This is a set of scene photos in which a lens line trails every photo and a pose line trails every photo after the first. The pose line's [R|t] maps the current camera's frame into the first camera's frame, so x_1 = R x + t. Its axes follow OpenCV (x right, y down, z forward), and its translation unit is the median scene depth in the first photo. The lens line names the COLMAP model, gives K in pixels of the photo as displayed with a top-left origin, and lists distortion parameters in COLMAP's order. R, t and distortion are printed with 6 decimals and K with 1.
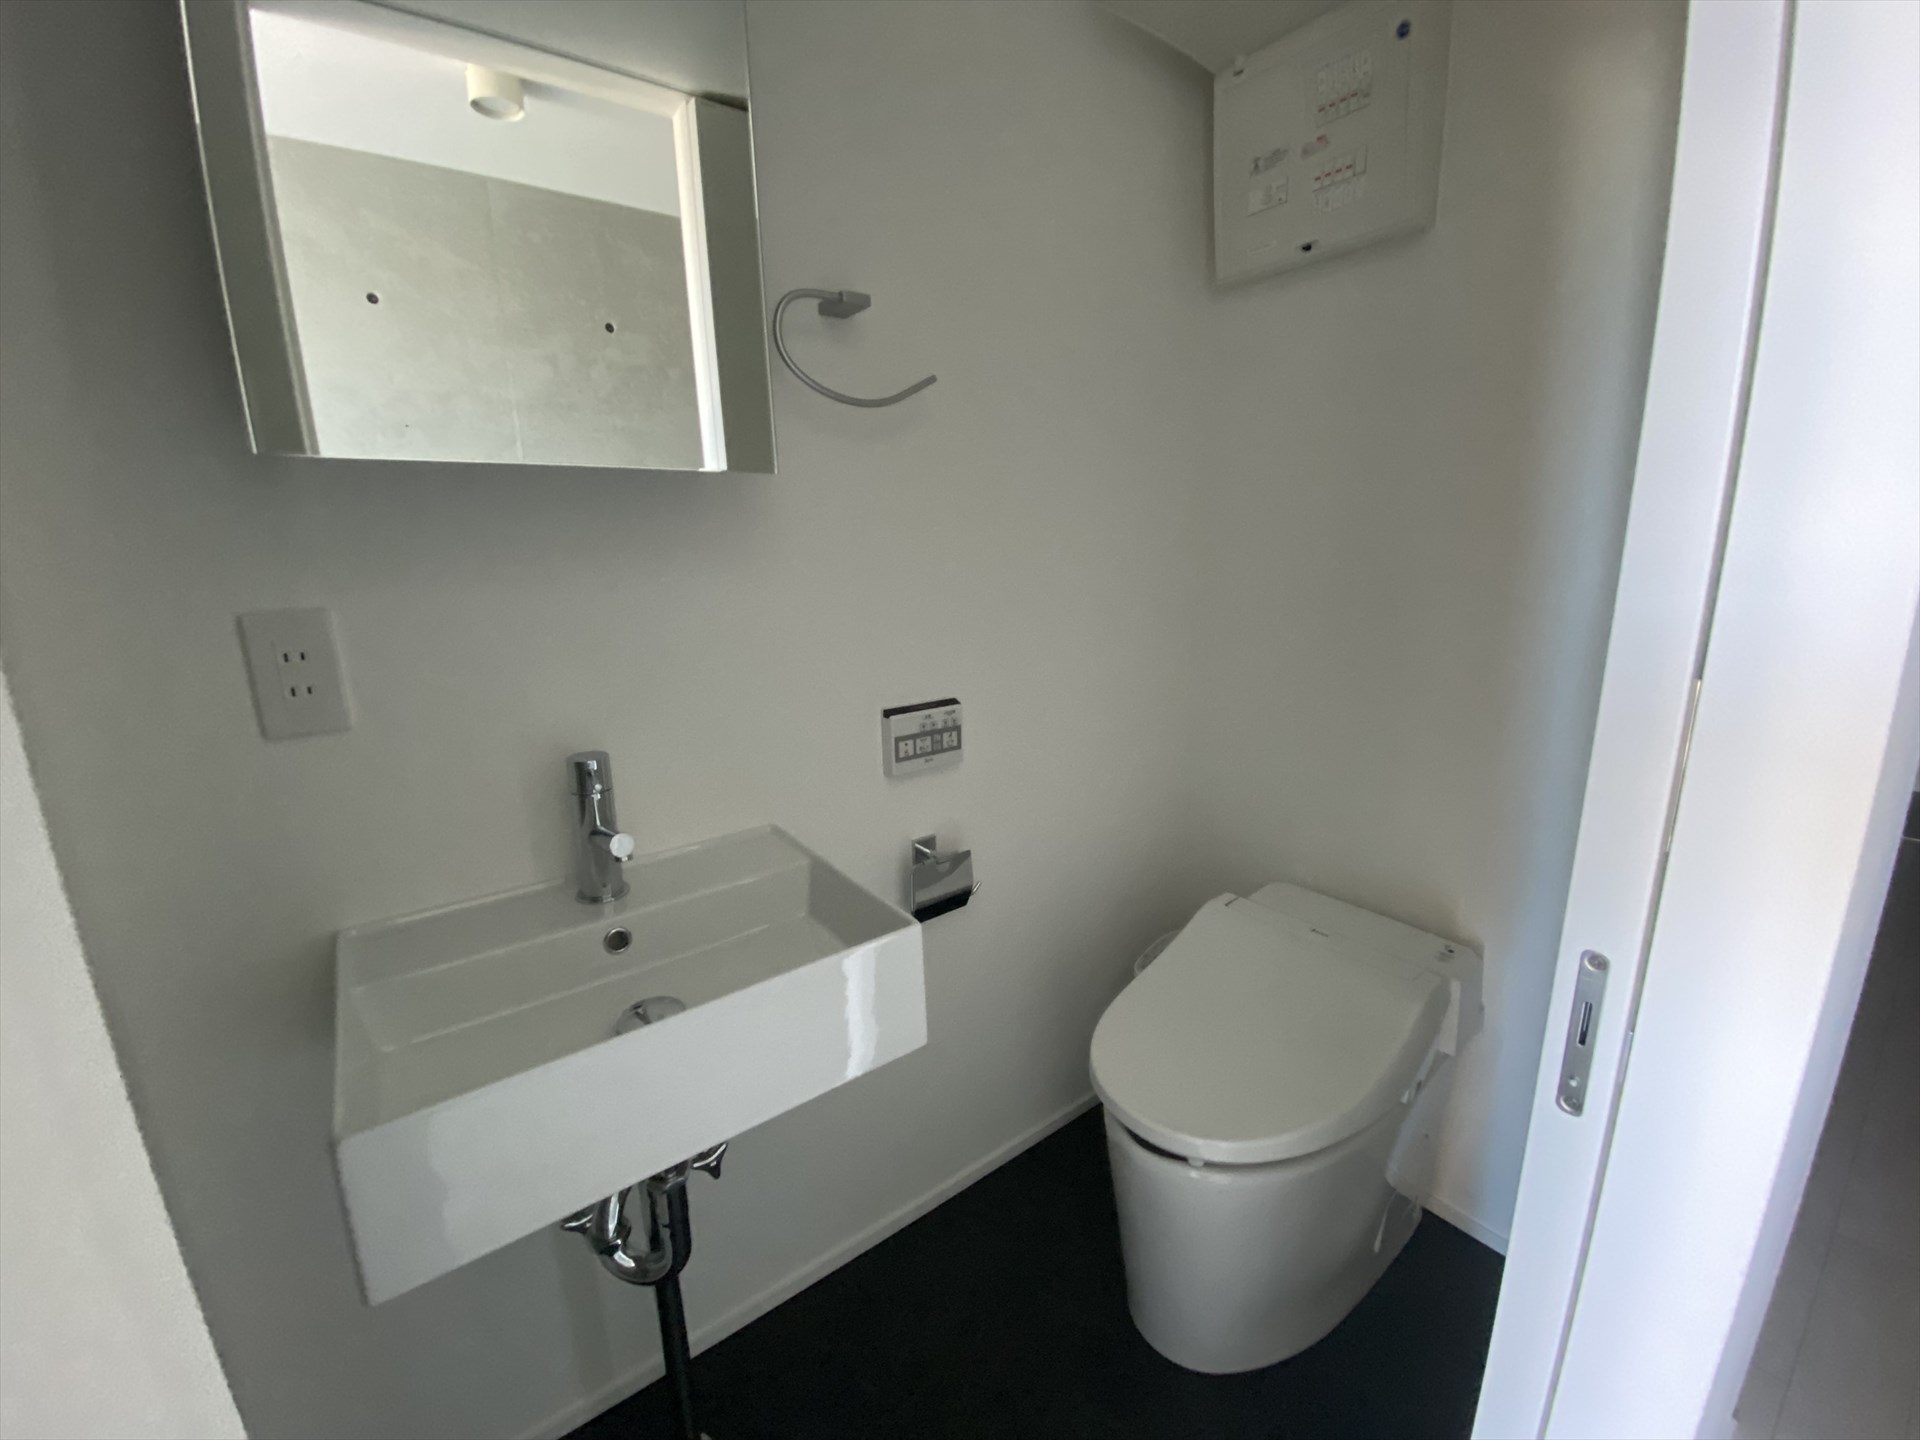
lens RADIAL K [[777.1, 0, 959.8], [0, 777.1, 722.8], [0, 0, 1]] dist [0.009967, -0.013641]
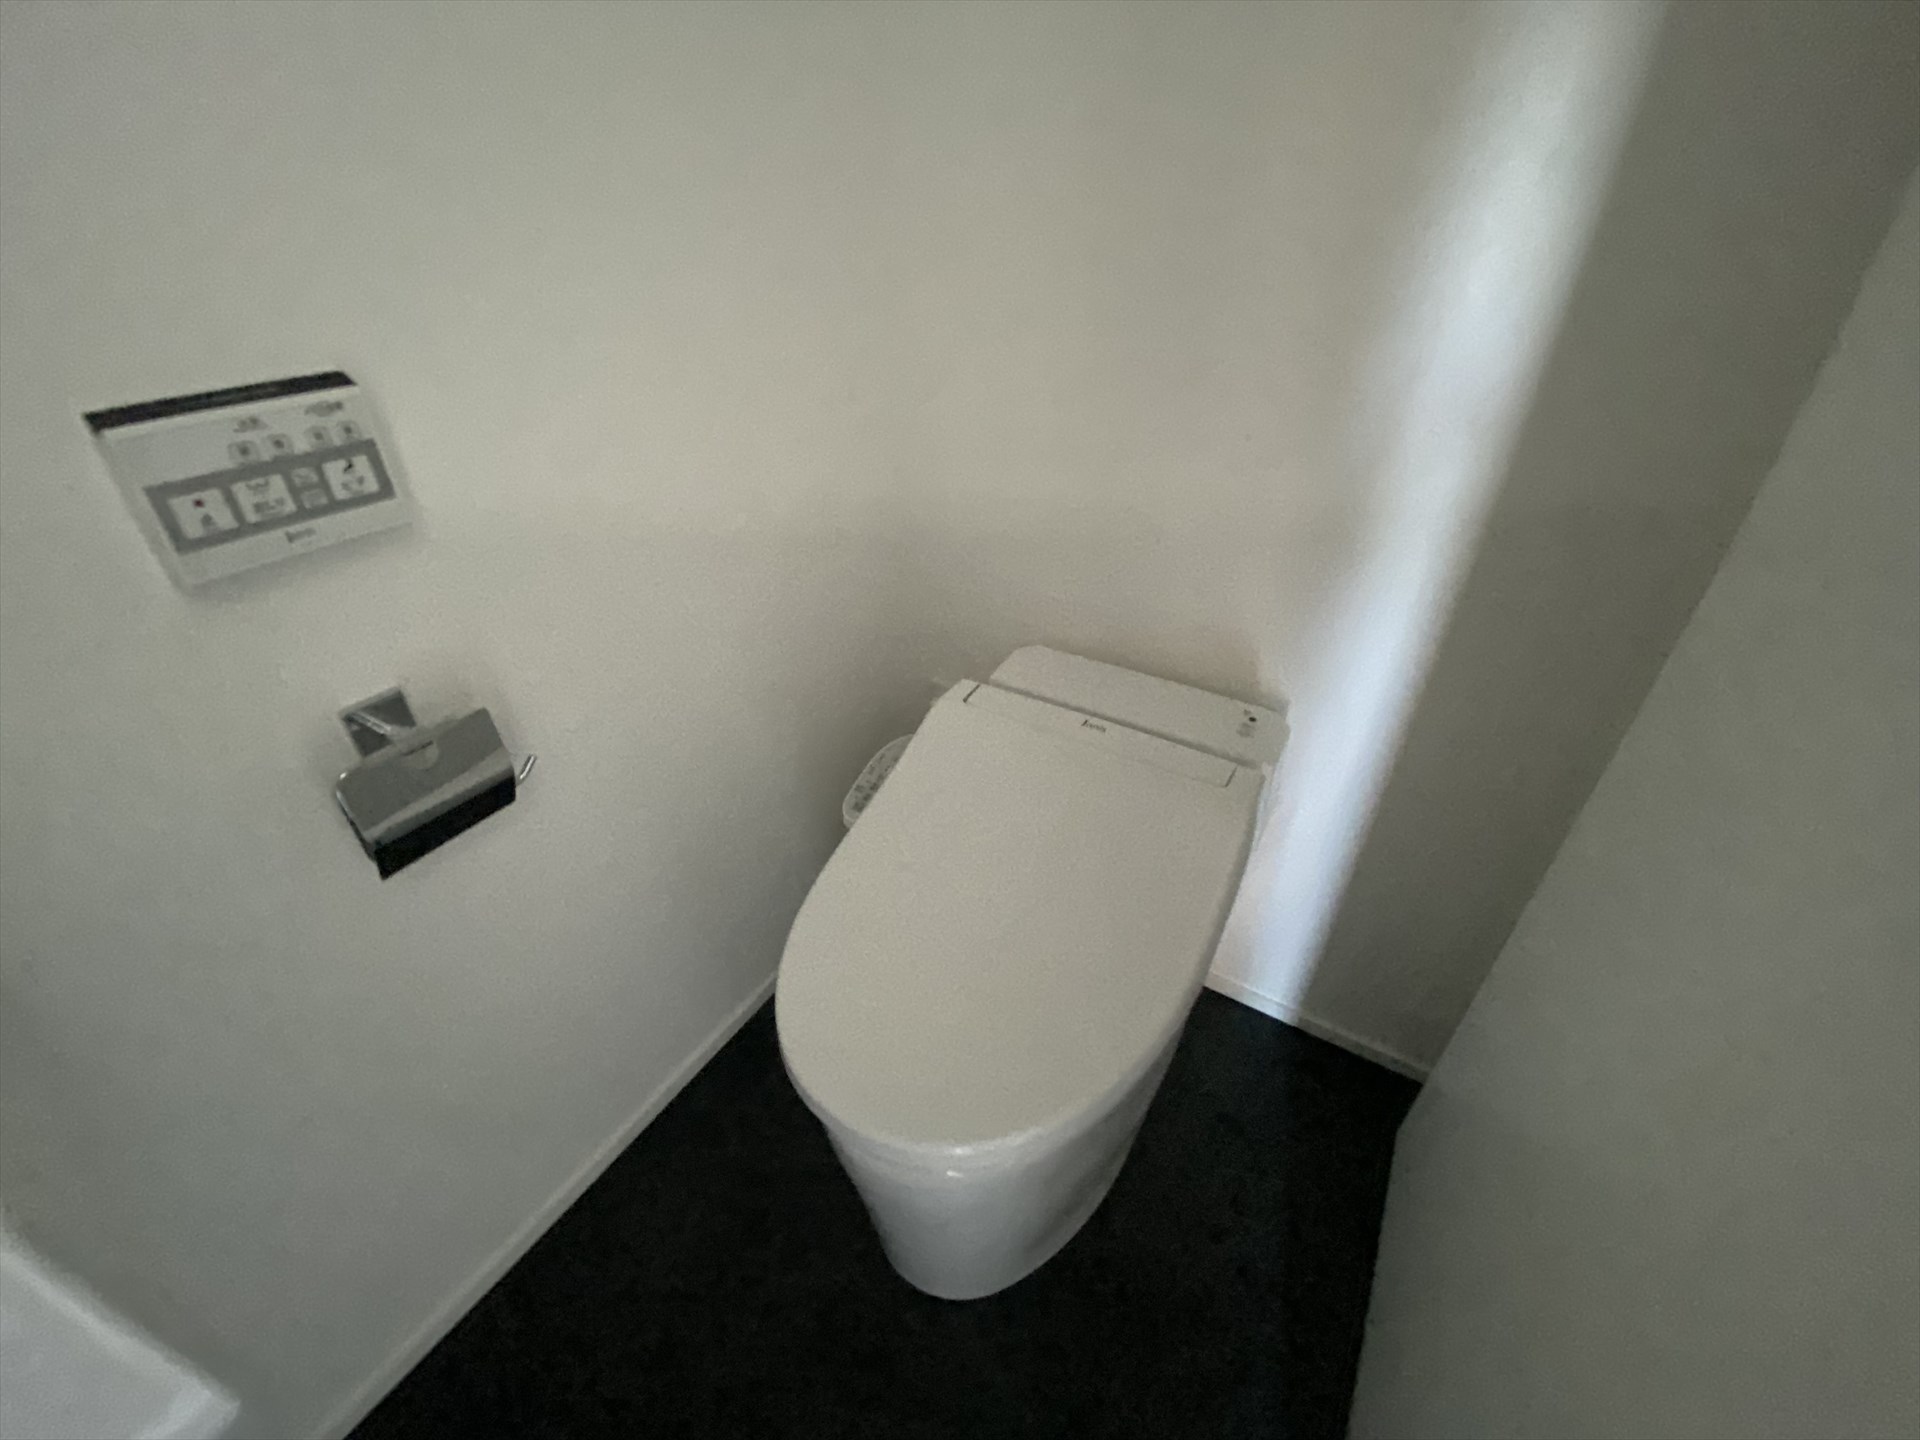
lens RADIAL K [[777.1, 0, 969.9], [0, 777.1, 720.2], [0, 0, 1]] dist [0.009967, -0.013641]
pose [[0.931452, -0.173157, 0.320022, 0.143421], [0.047883, 0.930191, 0.363939, 0.006741], [-0.360700, -0.323668, 0.874719, 0.472328]]
